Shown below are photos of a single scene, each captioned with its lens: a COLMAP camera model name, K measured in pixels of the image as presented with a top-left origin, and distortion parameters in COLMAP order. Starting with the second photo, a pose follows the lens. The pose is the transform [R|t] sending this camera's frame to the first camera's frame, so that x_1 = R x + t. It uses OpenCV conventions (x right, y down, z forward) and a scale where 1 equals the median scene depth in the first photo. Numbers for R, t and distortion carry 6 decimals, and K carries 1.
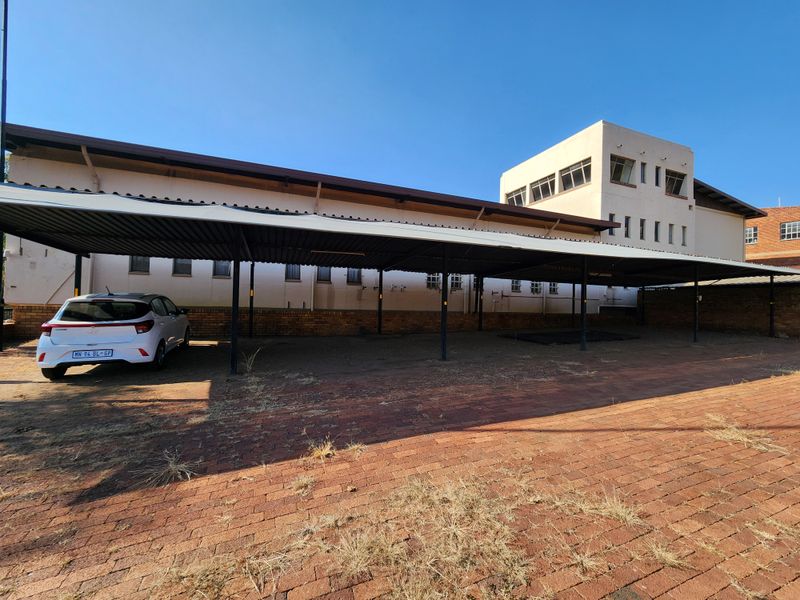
lens RADIAL K [[324.5, 0, 397.2], [0, 324.5, 298.9], [0, 0, 1]] dist [0.000838, -0.003382]
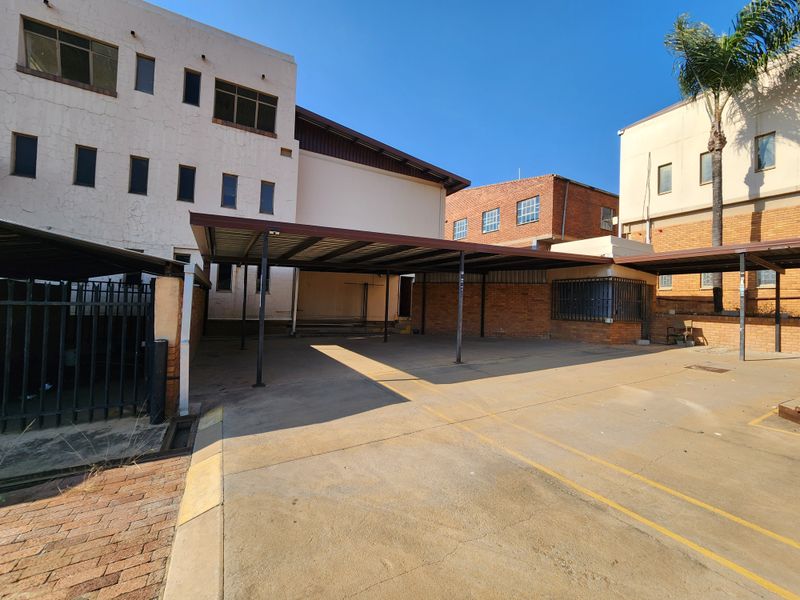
lens RADIAL K [[324.5, 0, 397.2], [0, 324.5, 298.9], [0, 0, 1]] dist [0.000838, -0.003382]
pose [[0.991733, 0.005280, 0.128207, 1.433625], [-0.003783, 0.999922, -0.011915, -0.003576], [-0.128260, 0.011331, 0.991676, 0.520228]]
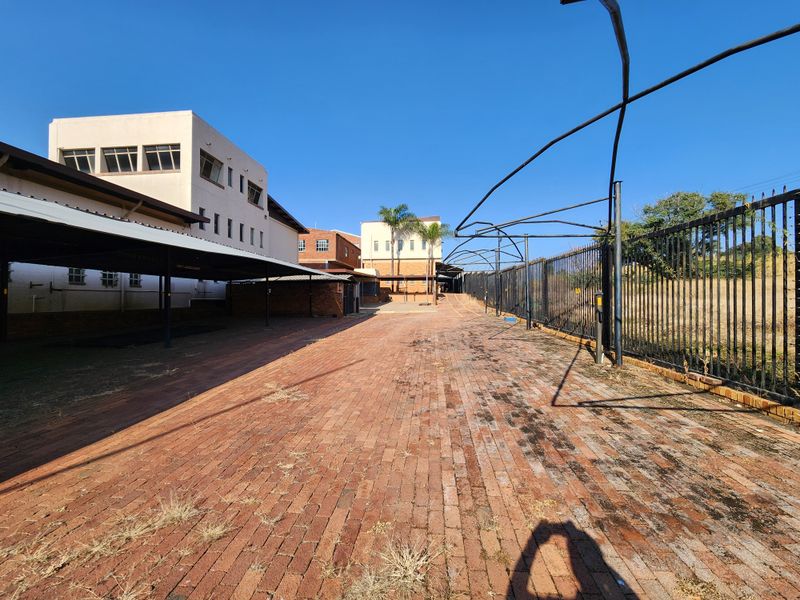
lens RADIAL K [[324.5, 0, 397.2], [0, 324.5, 298.9], [0, 0, 1]] dist [0.000838, -0.003382]
pose [[0.451262, -0.028476, 0.891937, 0.029664], [0.010647, 0.999591, 0.026526, 0.000675], [-0.892328, -0.002473, 0.451381, -0.003321]]
